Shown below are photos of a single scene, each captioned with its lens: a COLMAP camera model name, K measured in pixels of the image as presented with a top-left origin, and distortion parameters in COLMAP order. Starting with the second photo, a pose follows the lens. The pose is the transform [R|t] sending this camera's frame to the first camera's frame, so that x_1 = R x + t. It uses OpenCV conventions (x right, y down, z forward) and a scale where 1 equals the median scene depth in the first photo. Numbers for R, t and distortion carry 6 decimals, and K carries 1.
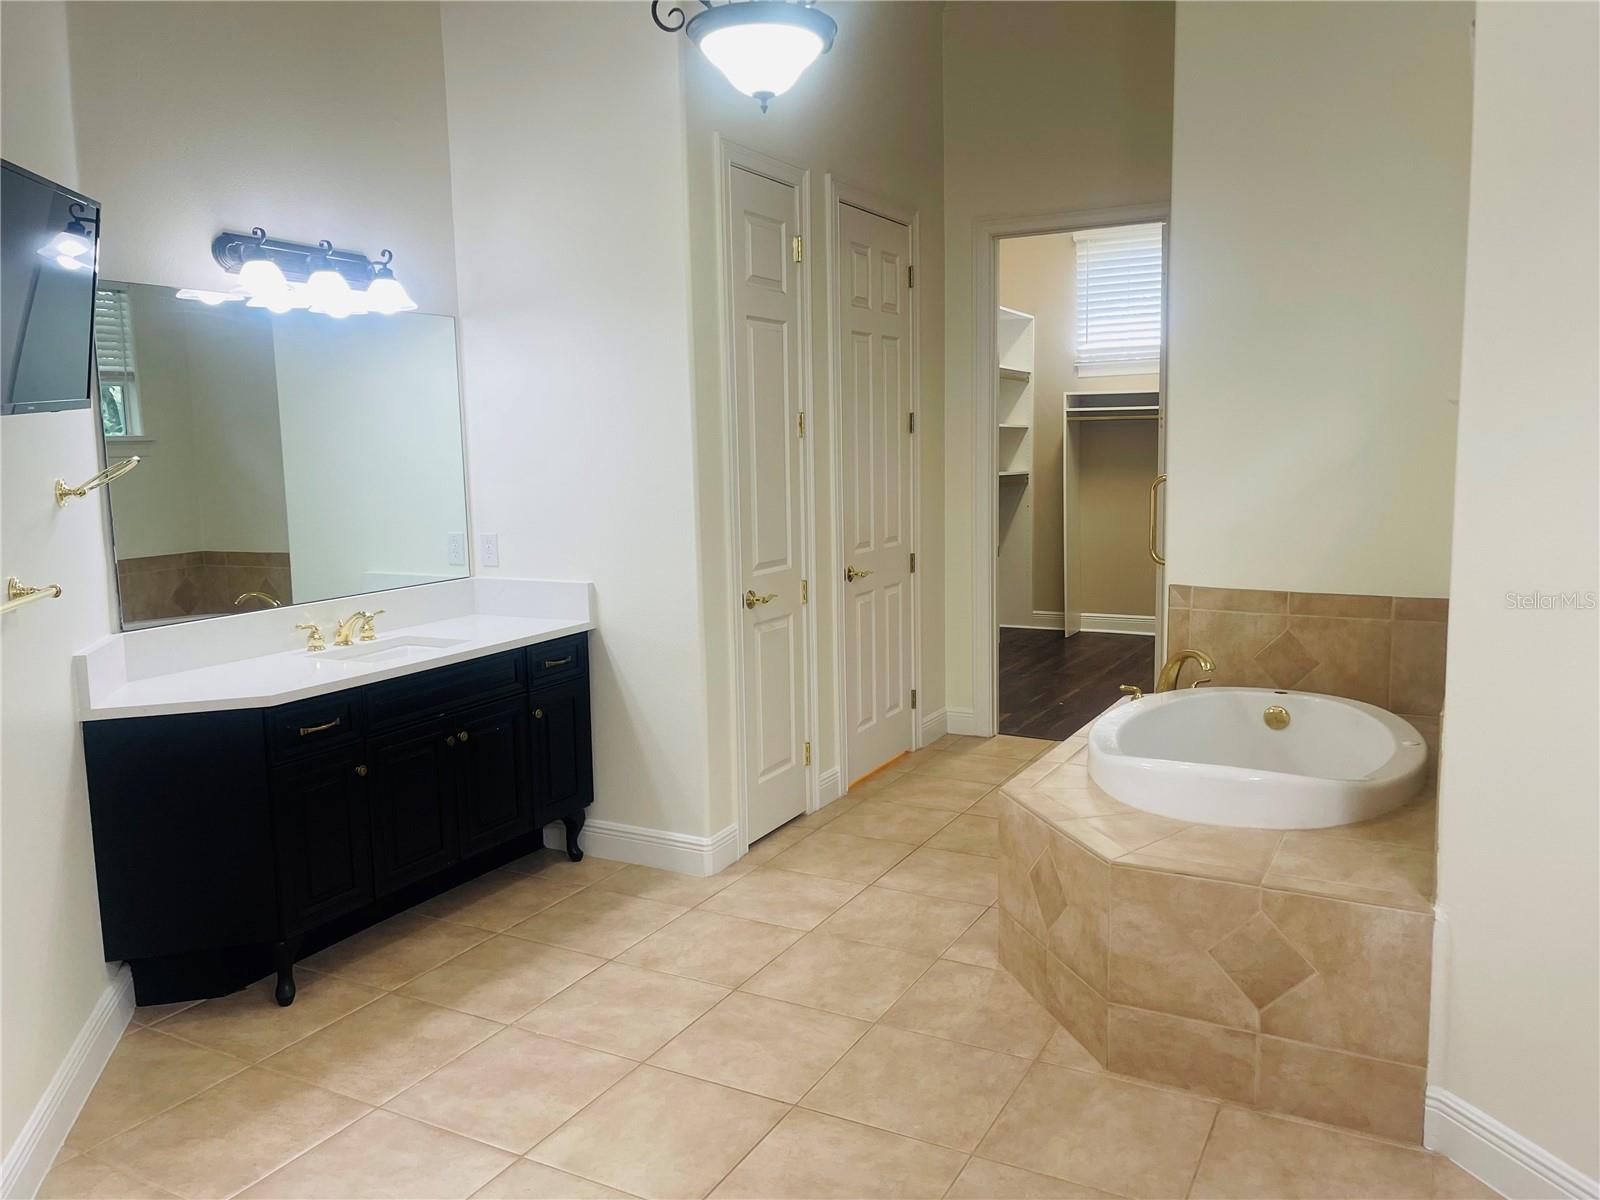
lens RADIAL K [[1207.9, 0, 806.7], [0, 1207.9, 589.3], [0, 0, 1]] dist [0.069185, -0.084270]
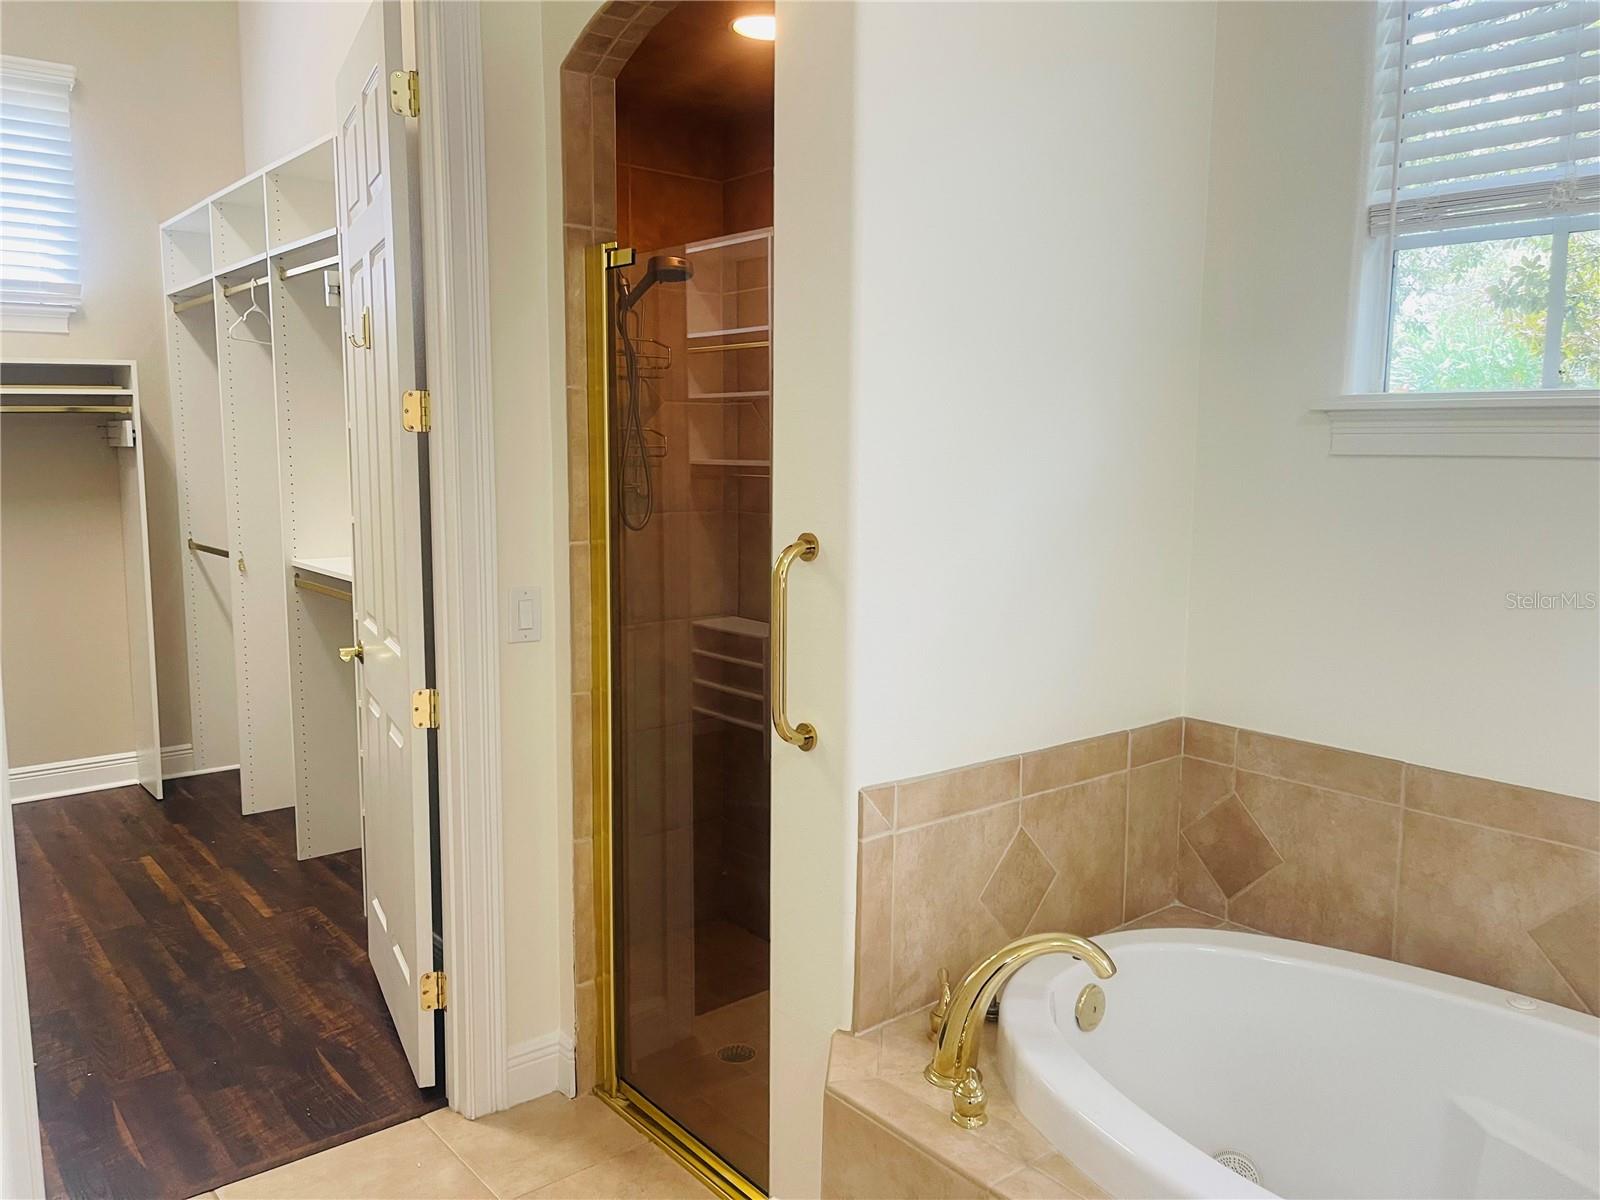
lens RADIAL K [[1207.9, 0, 797.0], [0, 1207.9, 606.3], [0, 0, 1]] dist [0.069185, -0.084270]
pose [[0.383072, -0.103186, 0.917937, -0.159990], [0.103486, 0.992279, 0.068356, -0.155104], [-0.917903, 0.068808, 0.390792, 1.288326]]
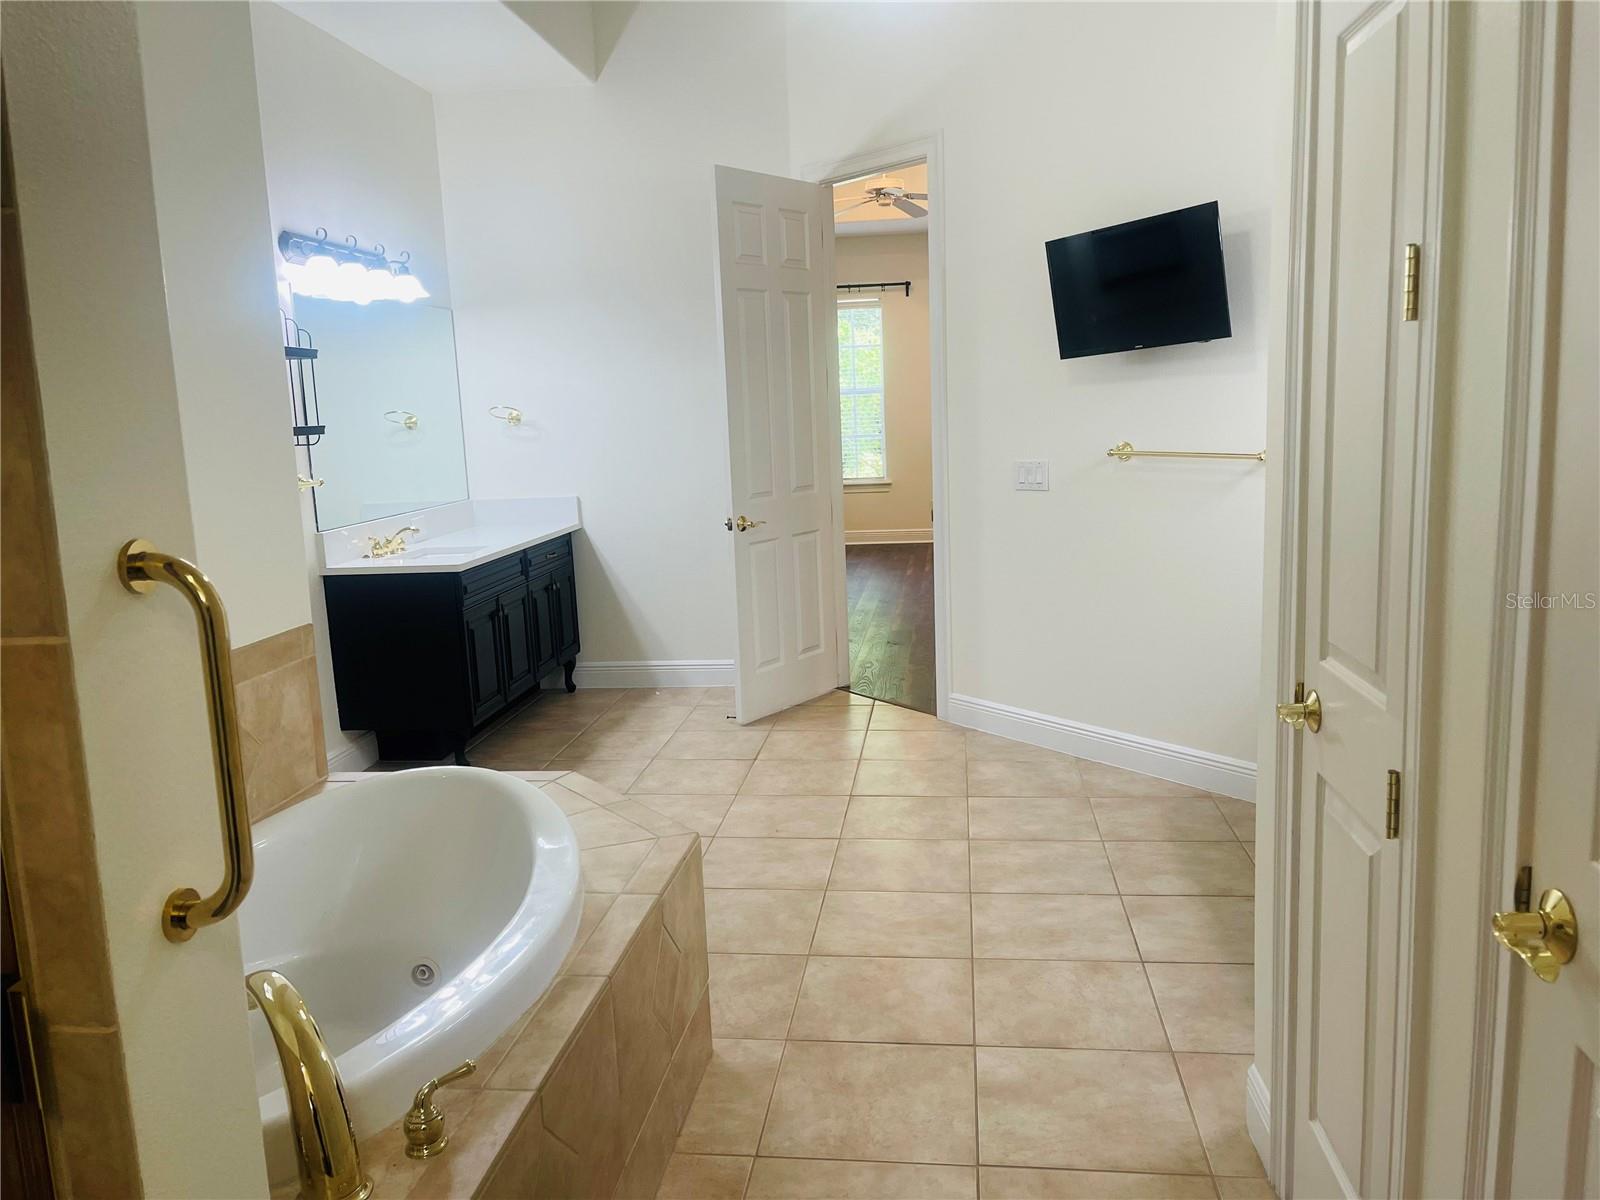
lens RADIAL K [[1207.9, 0, 798.7], [0, 1207.9, 594.5], [0, 0, 1]] dist [0.069185, -0.084270]
pose [[-0.930677, 0.111916, -0.348304, 0.400922], [0.010694, 0.959975, 0.279881, -0.227837], [0.365687, 0.256753, -0.894623, 1.904631]]
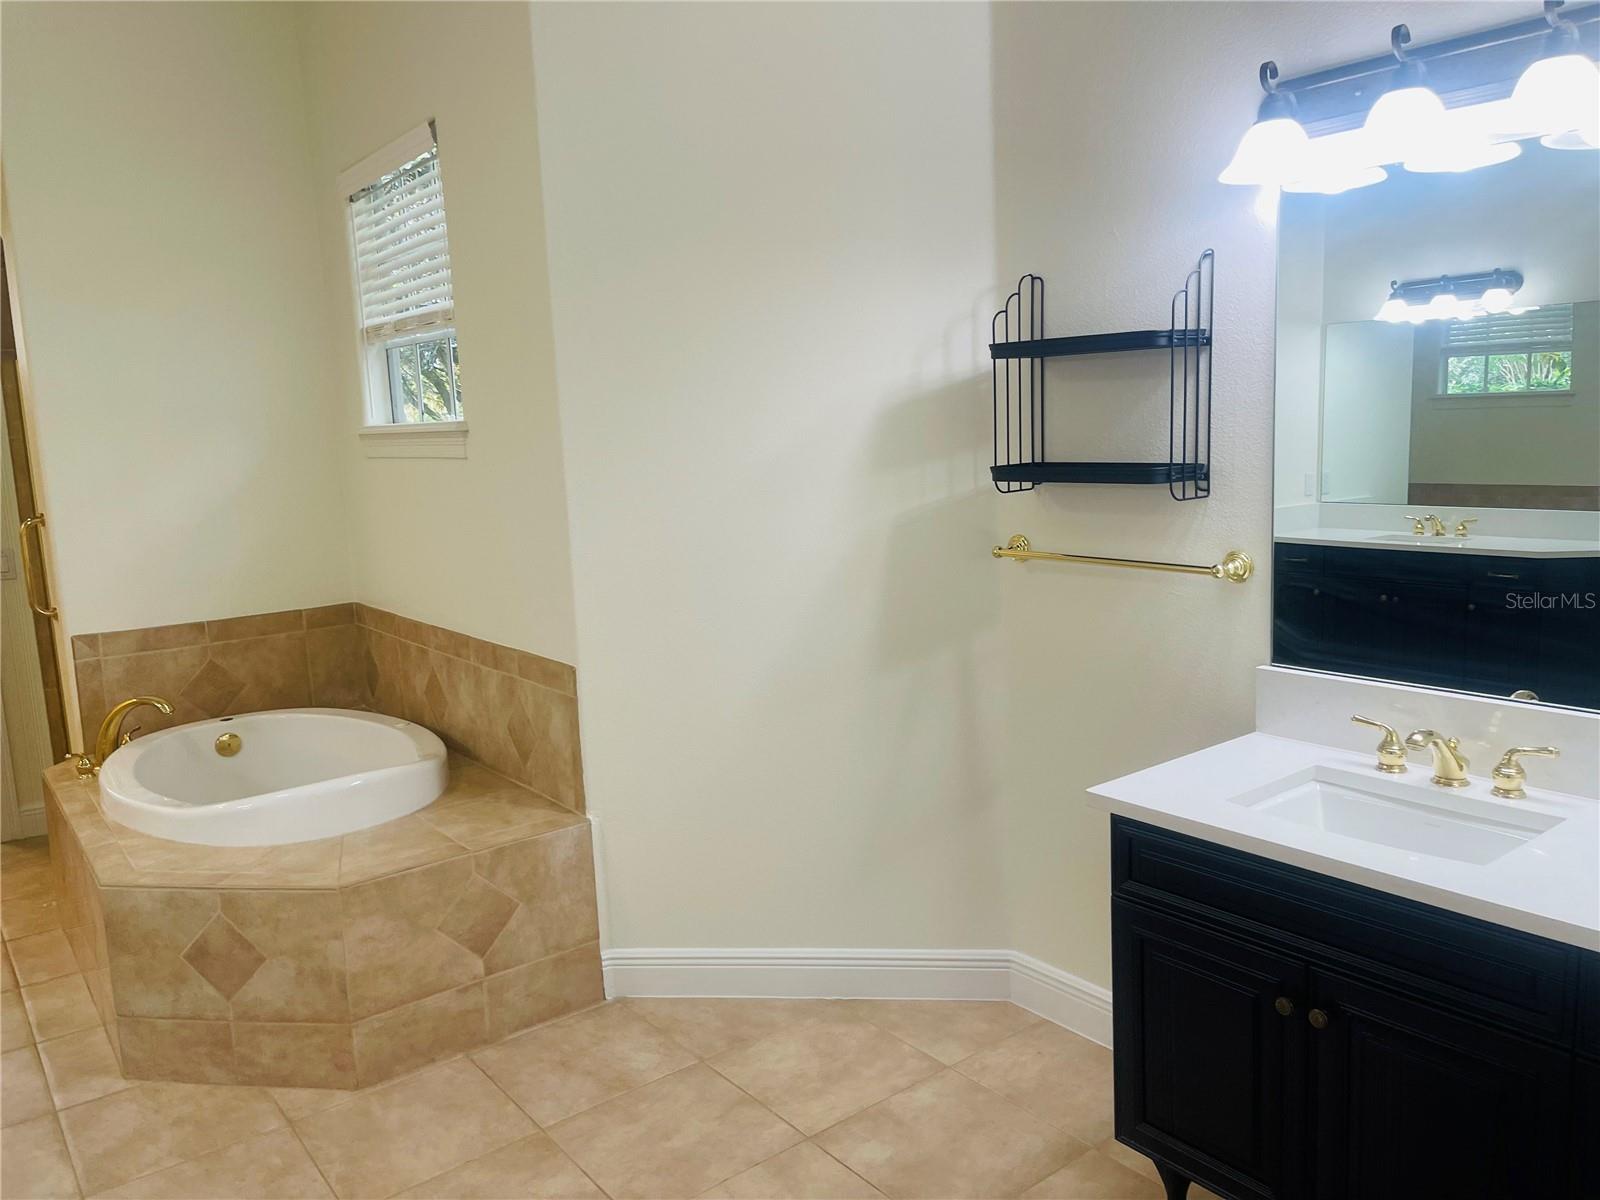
lens RADIAL K [[1207.9, 0, 809.2], [0, 1207.9, 589.5], [0, 0, 1]] dist [0.069185, -0.084270]
pose [[0.406573, -0.133715, 0.903780, -0.451603], [0.153138, 0.985210, 0.076872, -0.036436], [-0.900693, 0.107149, 0.421037, 0.181984]]
